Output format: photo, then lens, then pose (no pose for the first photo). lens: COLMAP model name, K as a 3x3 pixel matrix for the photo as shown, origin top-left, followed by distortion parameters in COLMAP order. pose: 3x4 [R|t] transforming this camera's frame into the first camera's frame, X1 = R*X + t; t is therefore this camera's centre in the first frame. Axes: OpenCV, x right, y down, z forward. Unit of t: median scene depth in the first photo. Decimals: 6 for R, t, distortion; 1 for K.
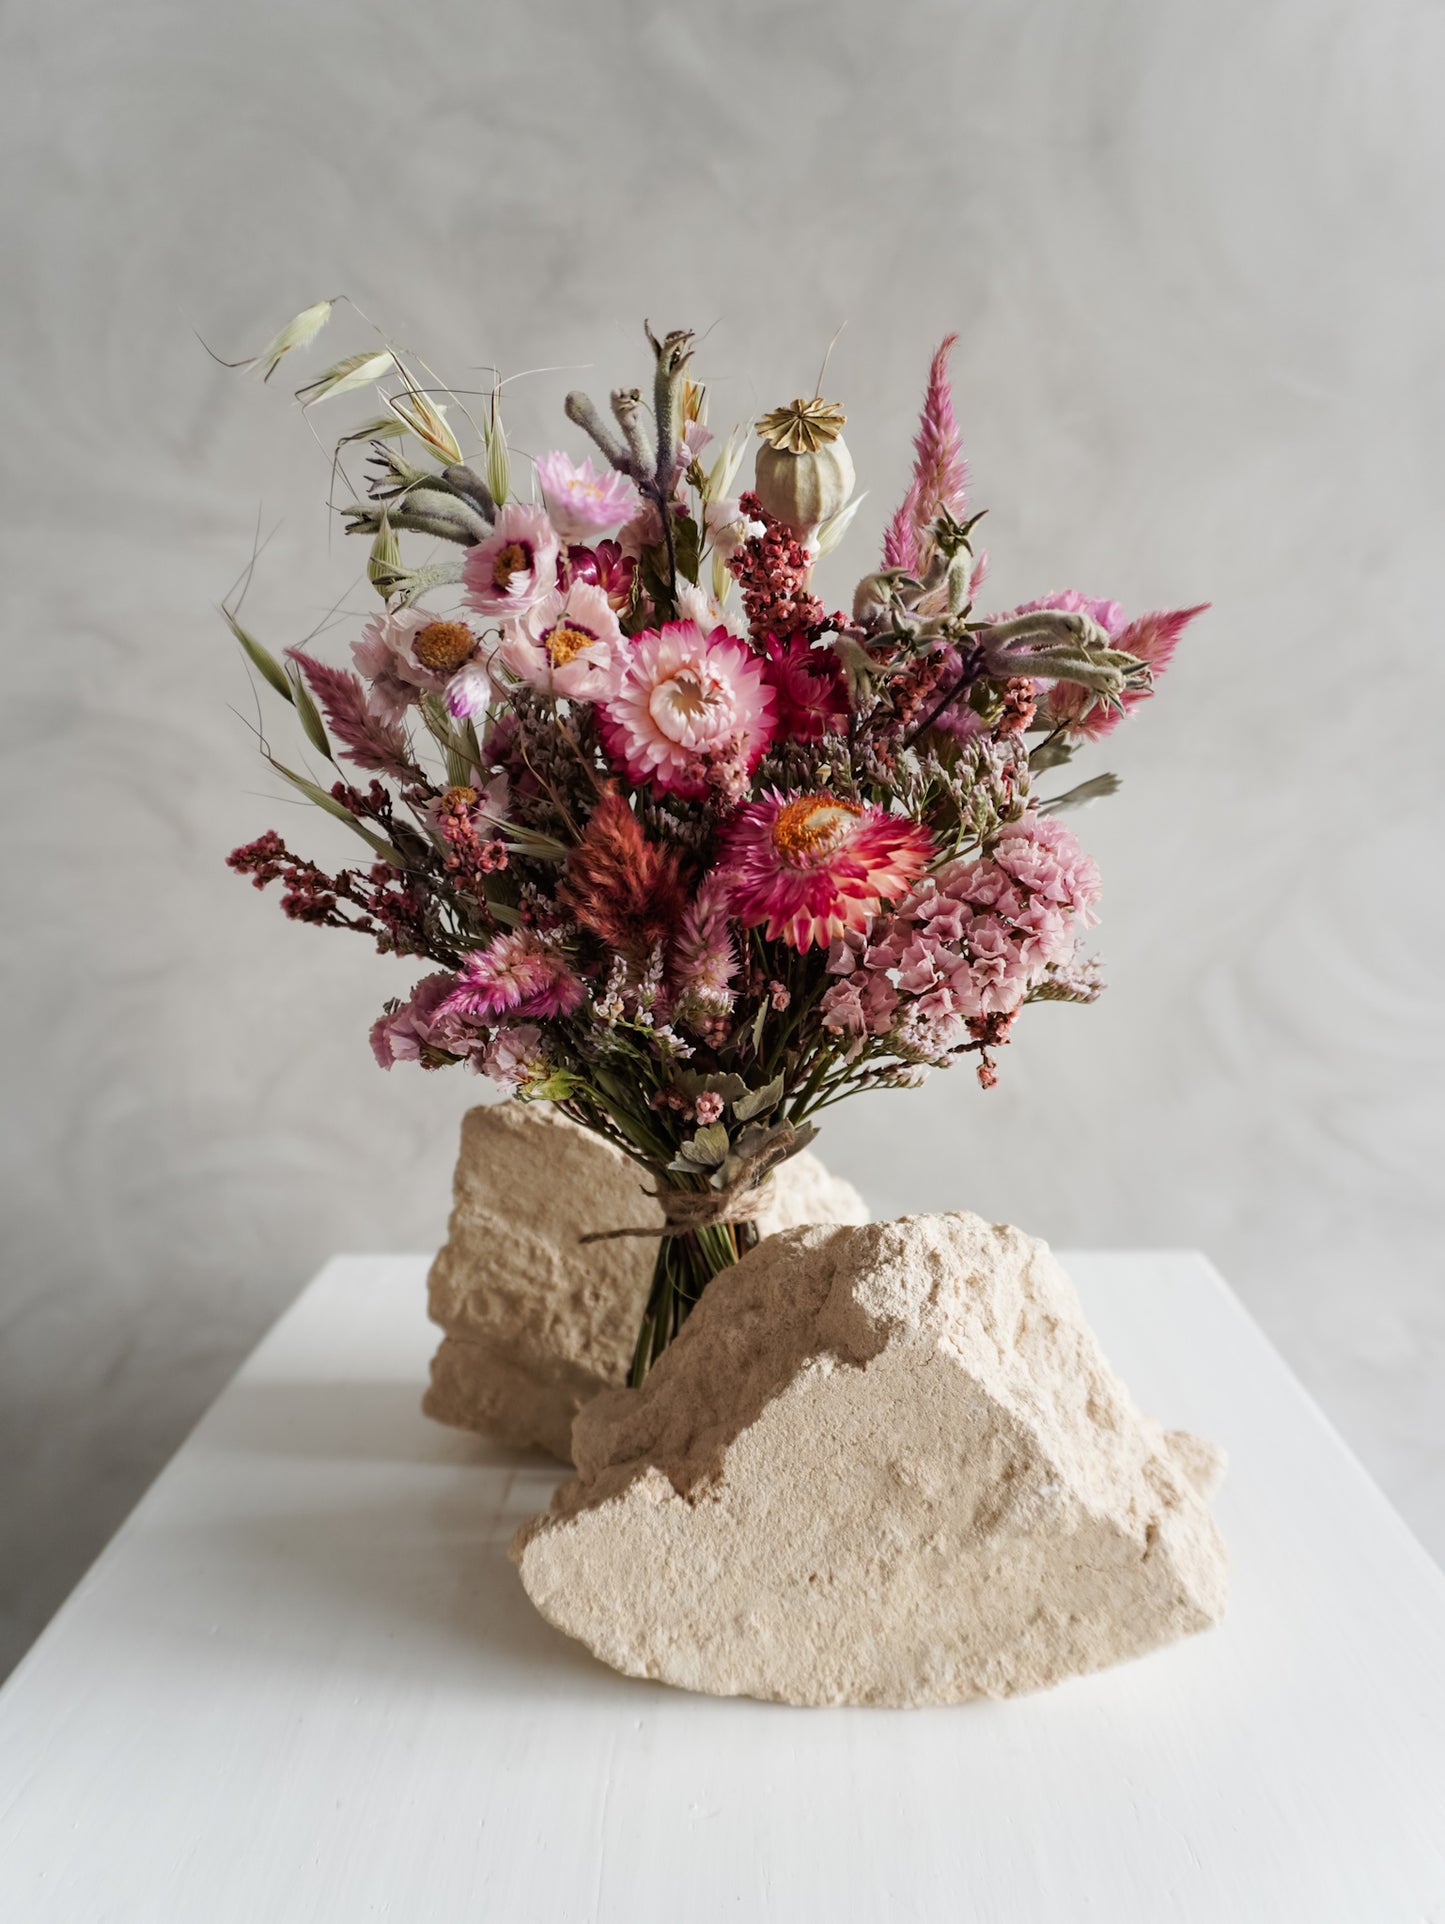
lens RADIAL K [[1575.0, 0, 699.2], [0, 1575.0, 968.3], [0, 0, 1]] dist [-0.028281, 0.009029]
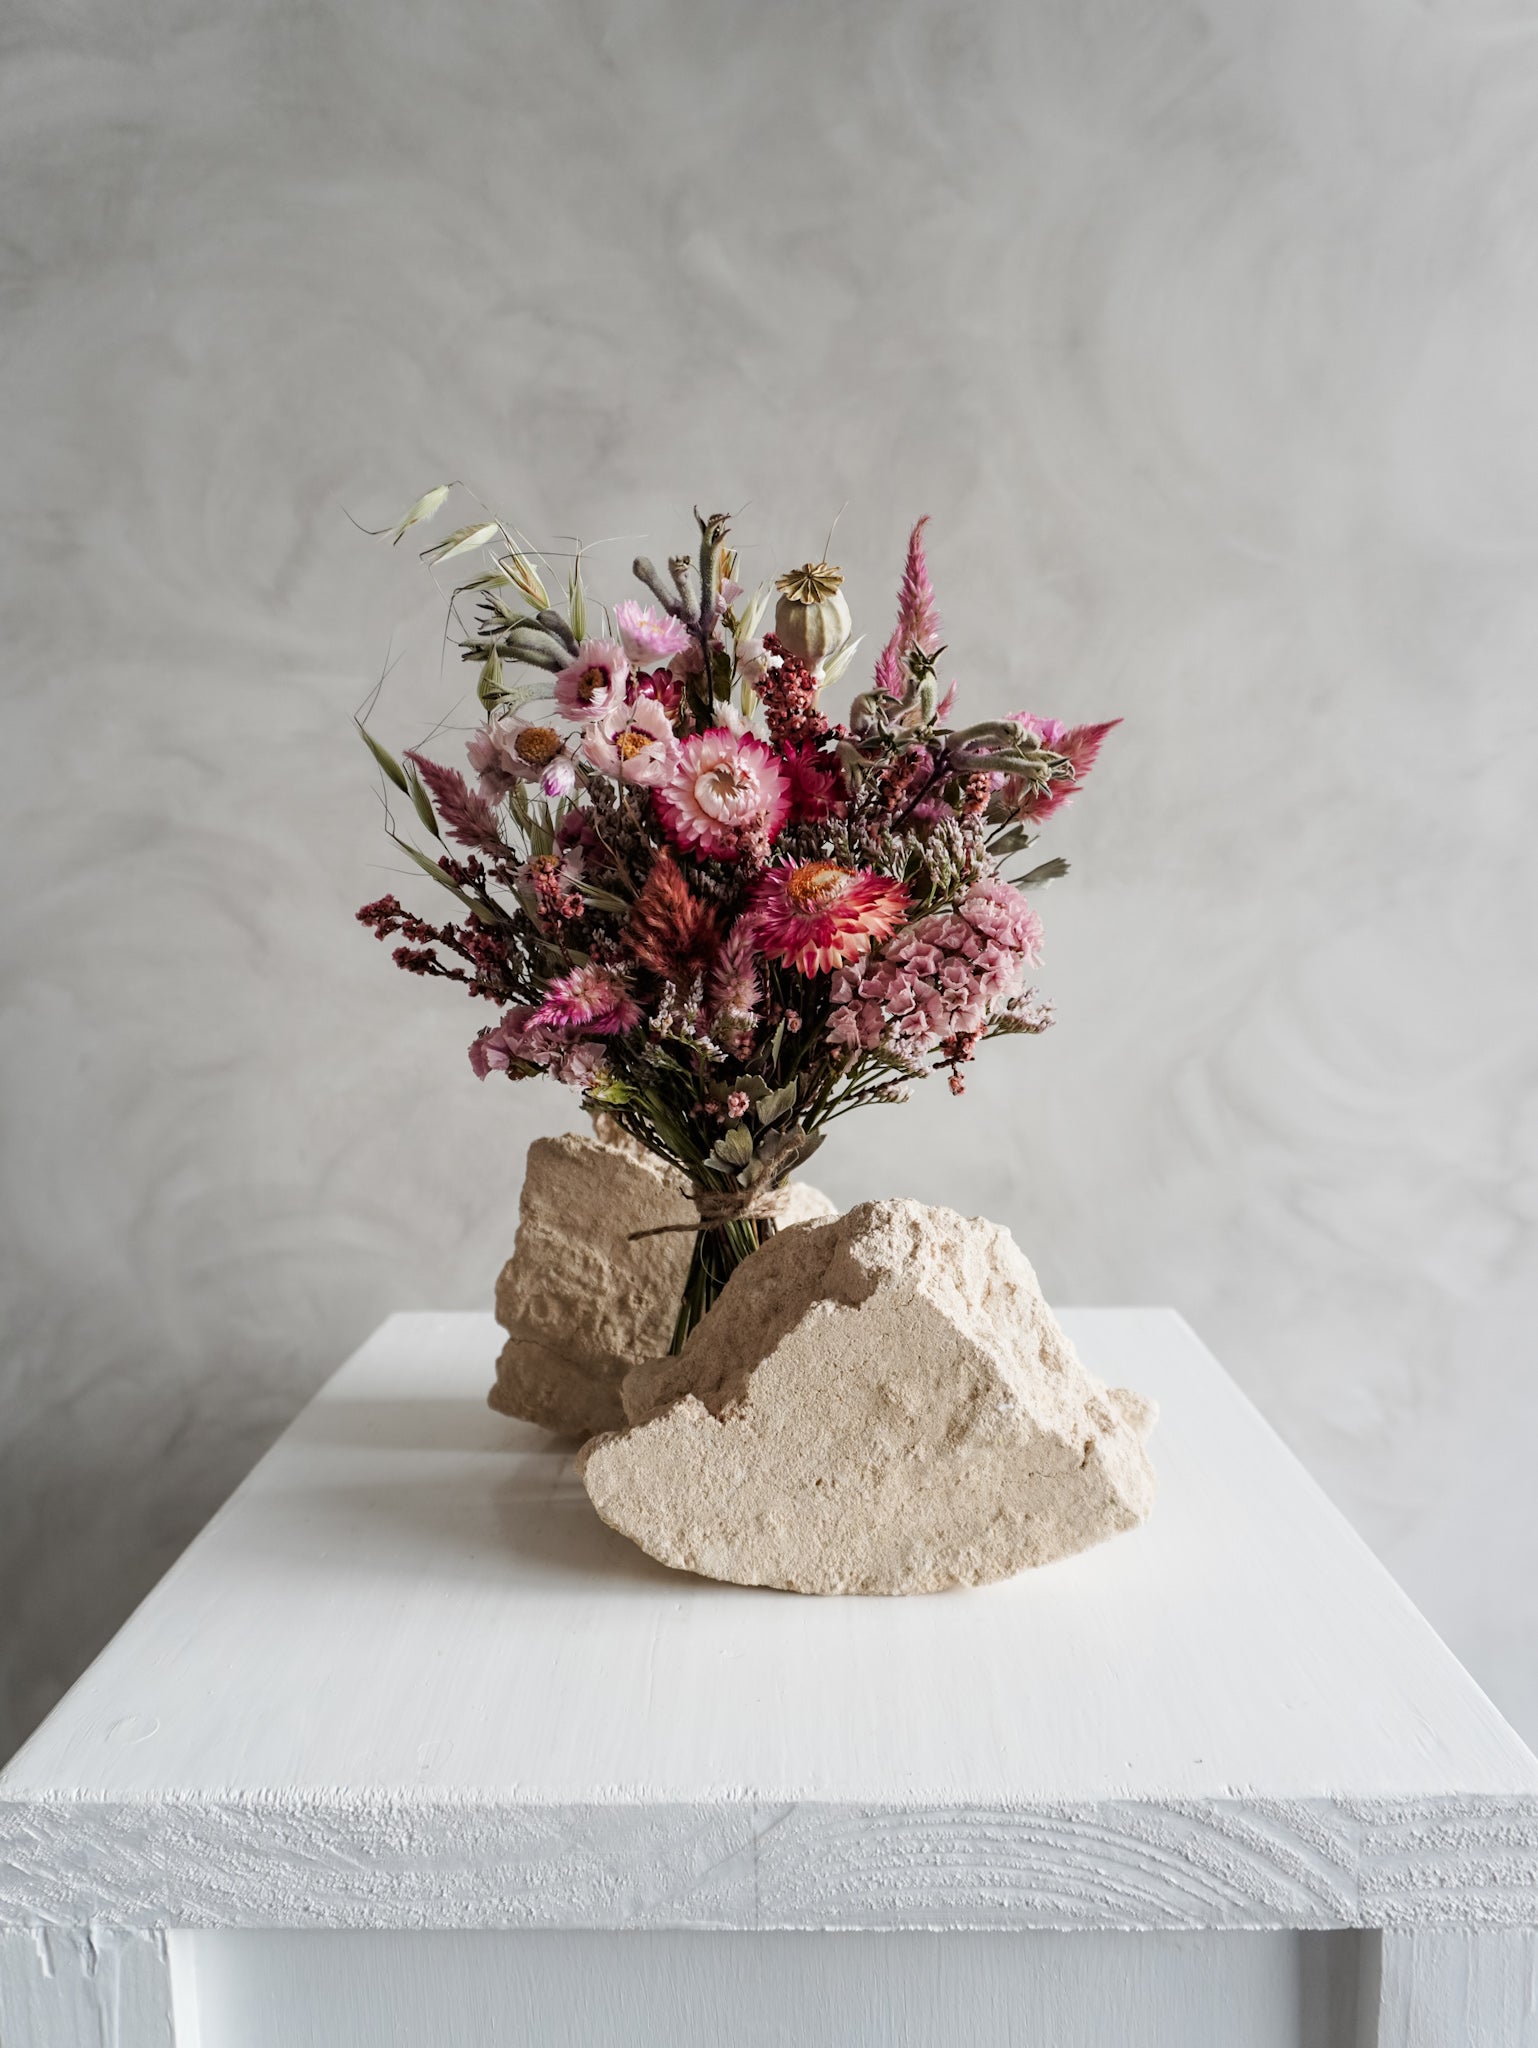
lens RADIAL K [[1685.2, 0, 737.0], [0, 1685.2, 1017.9], [0, 0, 1]] dist [-0.029365, 0.012435]
pose [[0.999902, 0.005390, 0.012926, -0.012406], [-0.004387, 0.997066, -0.076425, 0.122207], [-0.013300, 0.076361, 0.996992, -0.366345]]
